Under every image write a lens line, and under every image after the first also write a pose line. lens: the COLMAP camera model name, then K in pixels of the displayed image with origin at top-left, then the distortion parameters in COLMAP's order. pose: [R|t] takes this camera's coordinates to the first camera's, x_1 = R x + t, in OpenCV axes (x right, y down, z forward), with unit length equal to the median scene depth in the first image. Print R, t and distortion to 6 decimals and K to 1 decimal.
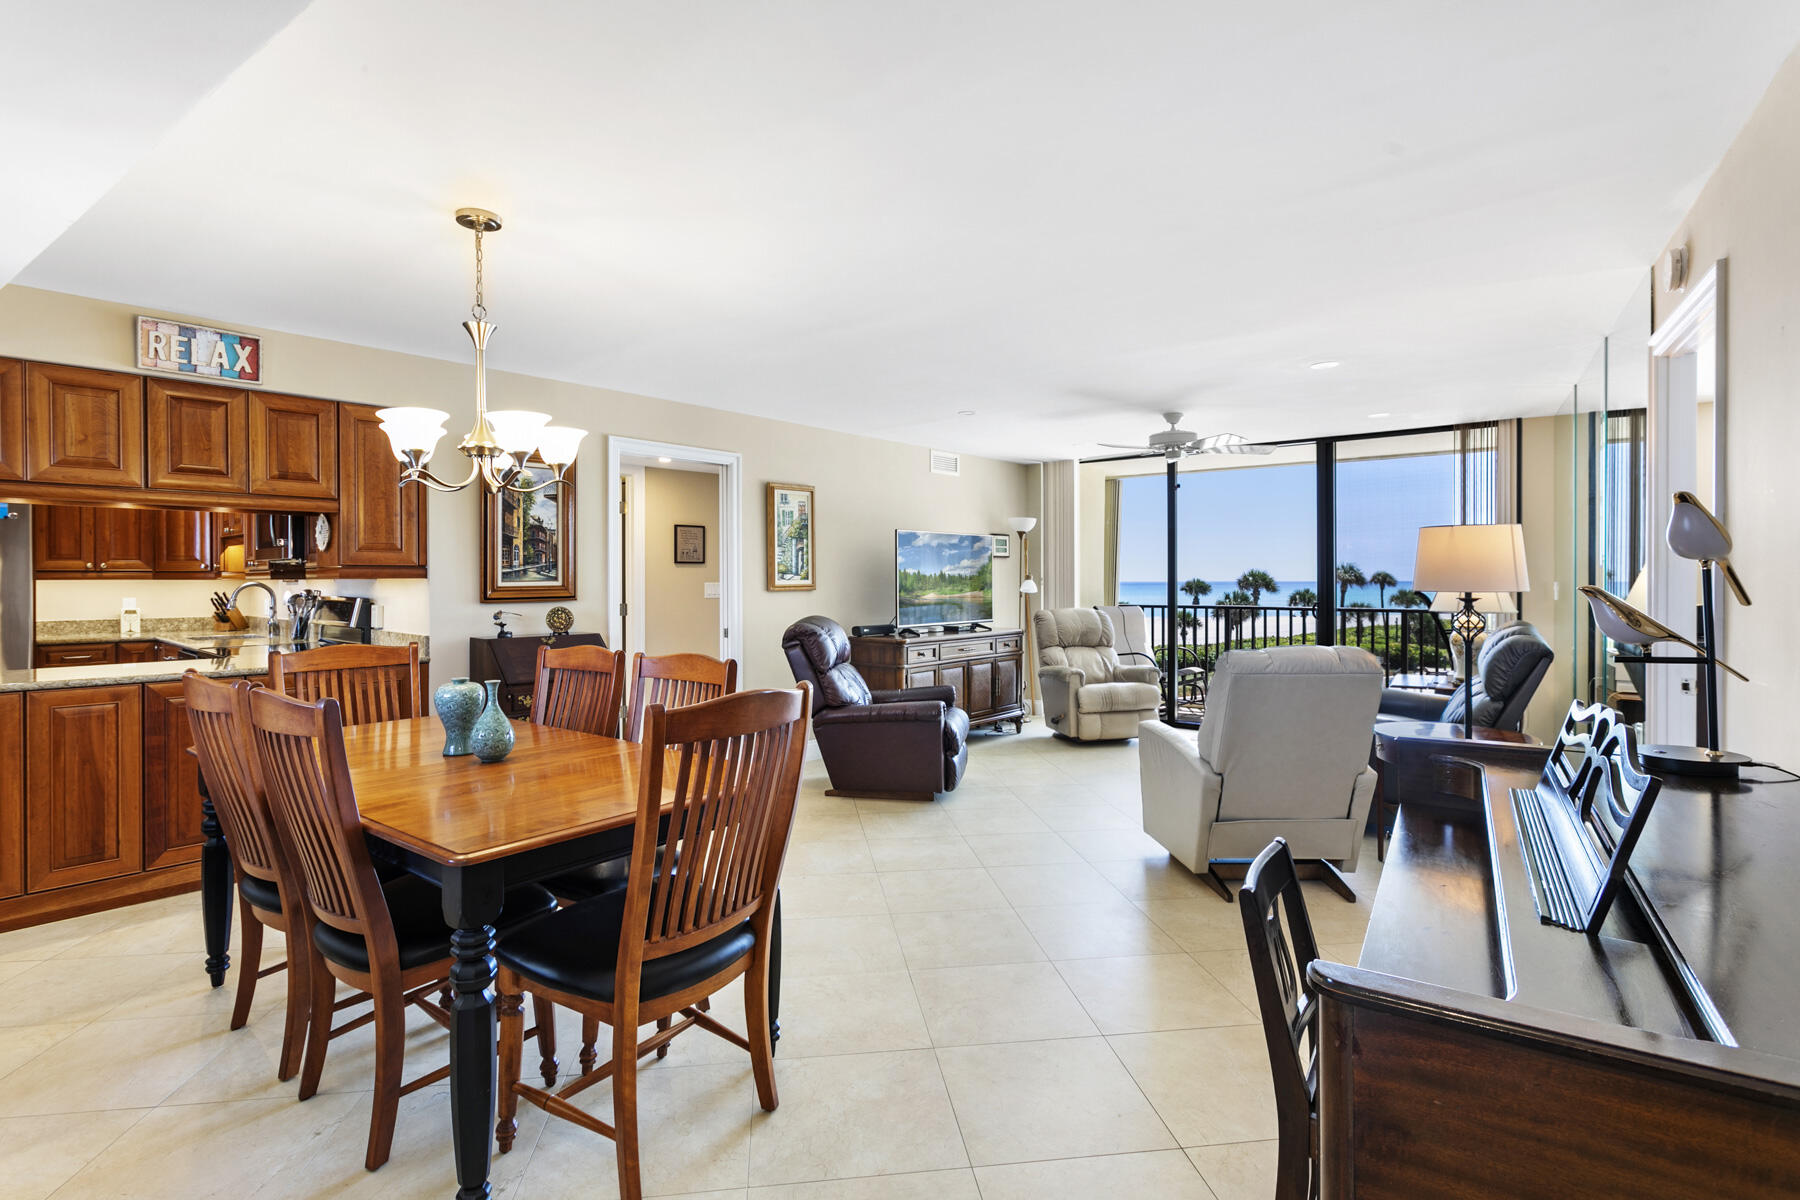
lens RADIAL K [[860.4, 0, 895.9], [0, 860.4, 579.1], [0, 0, 1]] dist [-0.002636, -0.000753]
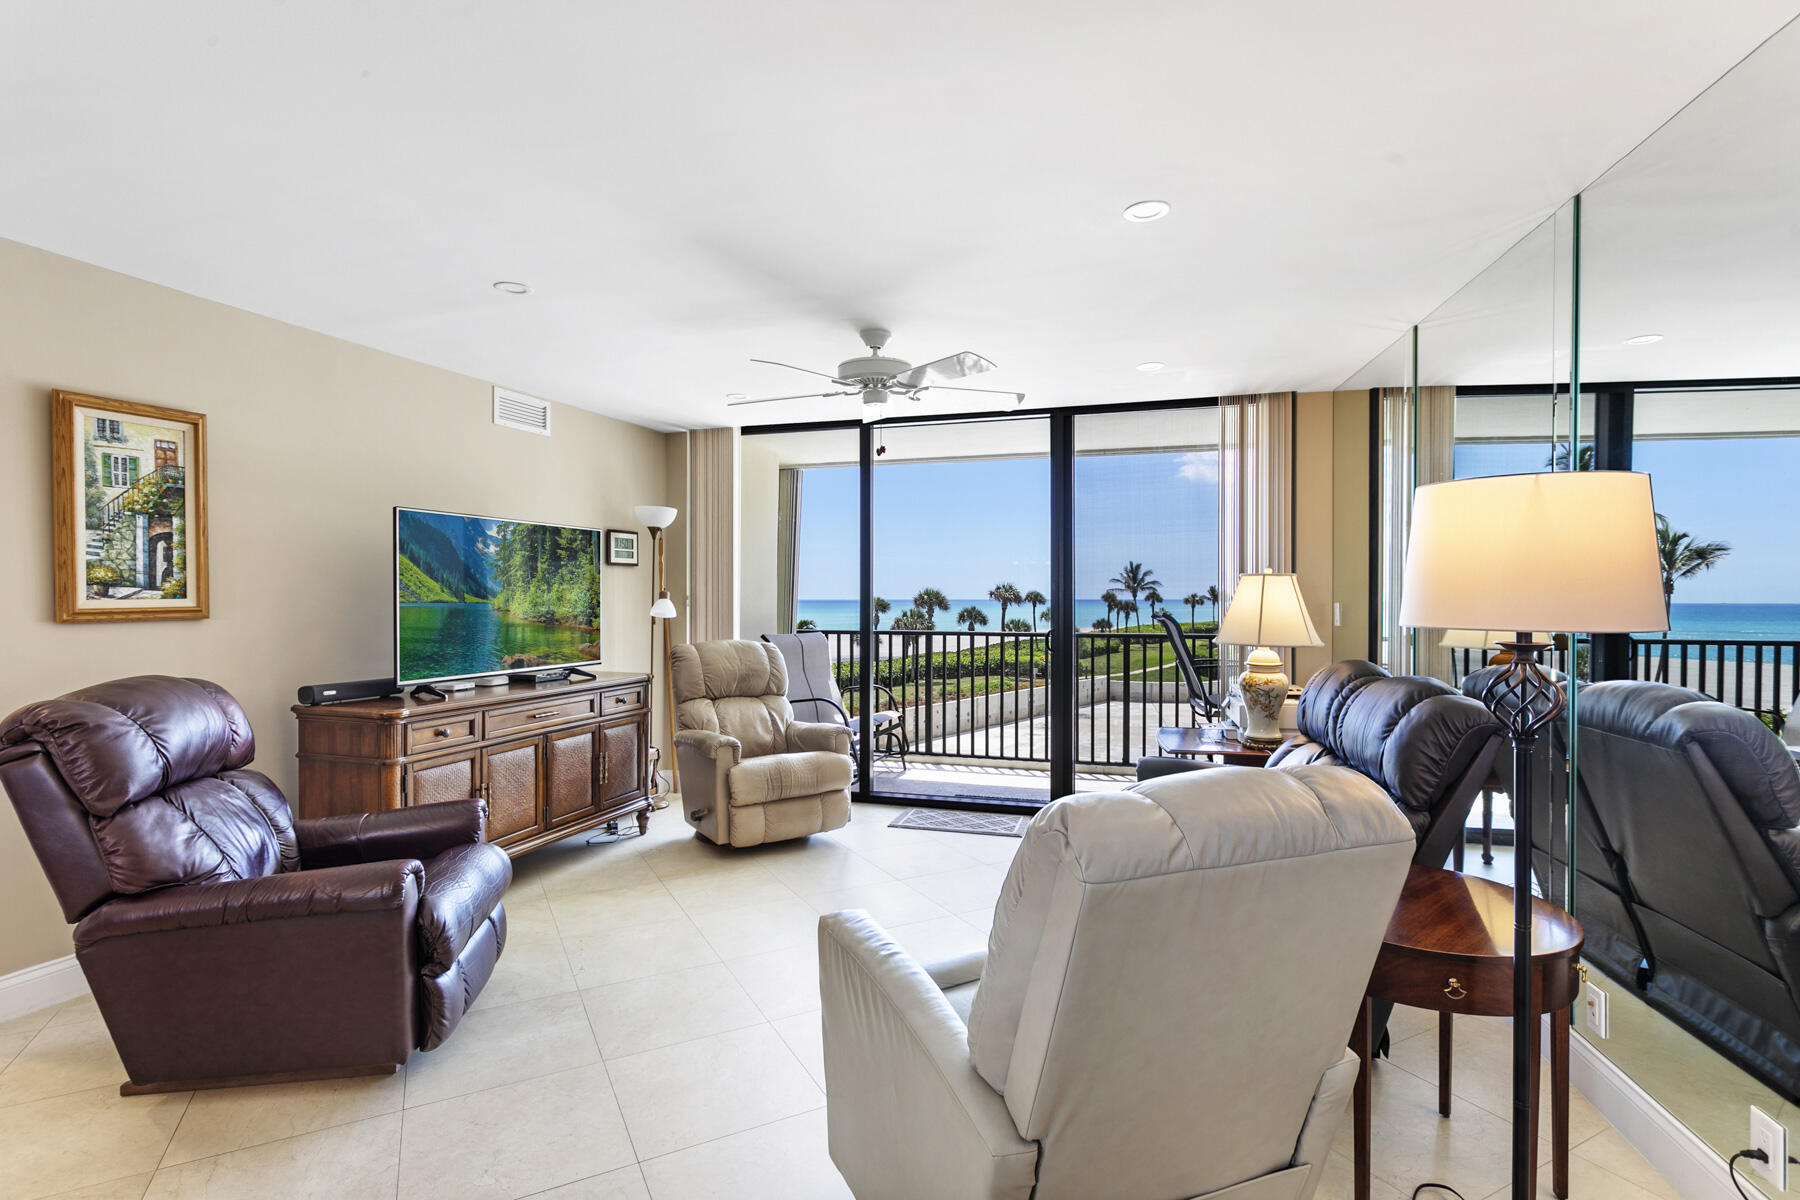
lens RADIAL K [[869.6, 0, 883.9], [0, 869.6, 591.2], [0, 0, 1]] dist [-0.001283, -0.000040]
pose [[0.941124, 0.004716, 0.338028, 0.097771], [-0.002463, 0.999972, -0.007095, -0.000798], [-0.338052, 0.005845, 0.941109, 0.341110]]
